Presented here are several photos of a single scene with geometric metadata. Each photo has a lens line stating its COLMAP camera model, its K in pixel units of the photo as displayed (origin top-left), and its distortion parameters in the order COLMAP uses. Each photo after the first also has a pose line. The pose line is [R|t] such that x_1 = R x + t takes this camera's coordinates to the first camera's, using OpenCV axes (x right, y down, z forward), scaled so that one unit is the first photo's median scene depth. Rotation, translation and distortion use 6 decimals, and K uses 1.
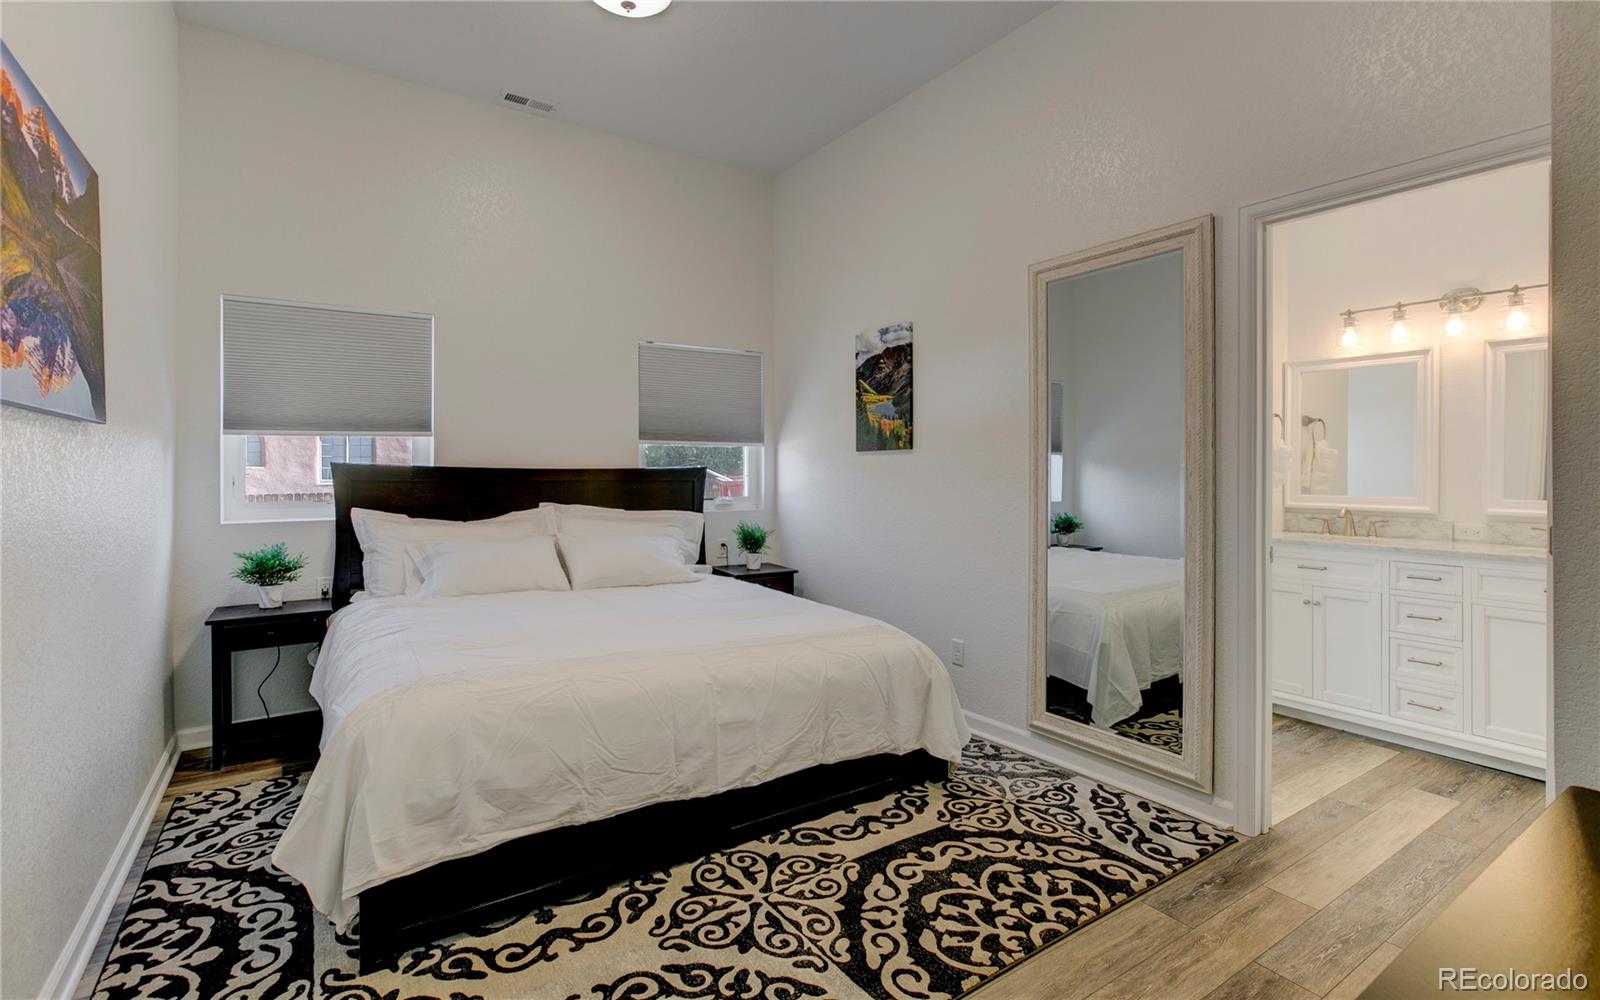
lens RADIAL K [[750.7, 0, 817.7], [0, 750.7, 460.7], [0, 0, 1]] dist [-0.020684, 0.009326]
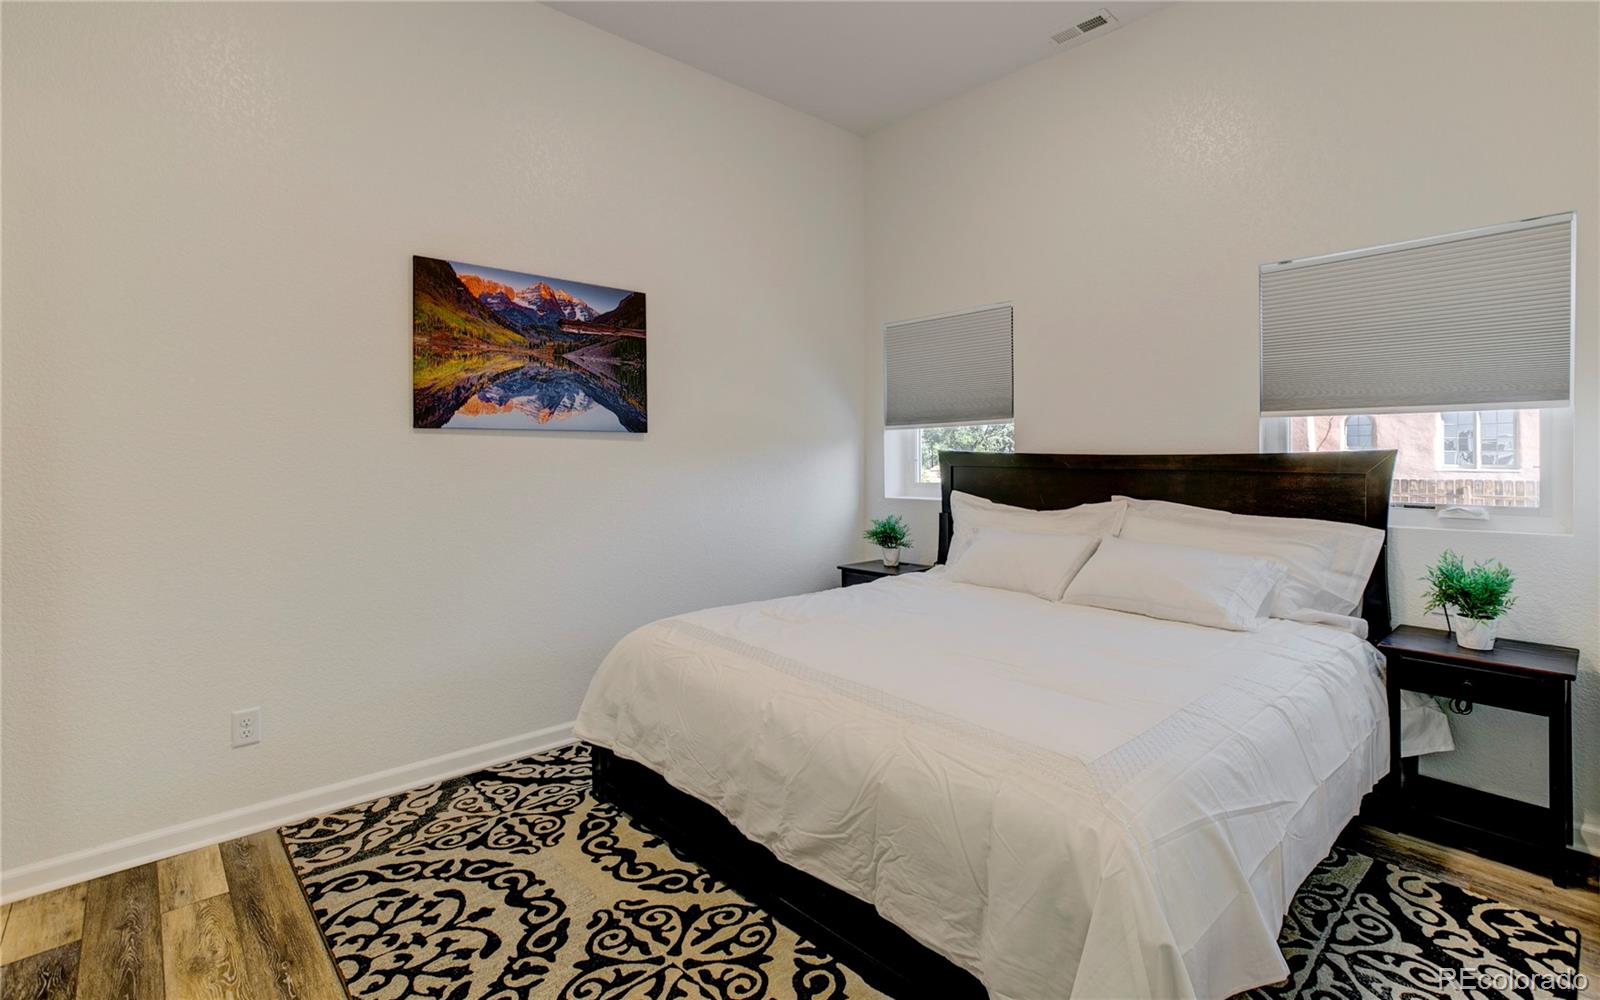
lens RADIAL K [[750.7, 0, 802.2], [0, 750.7, 461.8], [0, 0, 1]] dist [-0.020684, 0.009326]
pose [[0.118340, 0.004629, -0.992962, 0.742064], [0.019589, 0.999784, 0.006995, 0.011399], [0.992780, -0.020279, 0.118223, 1.002471]]
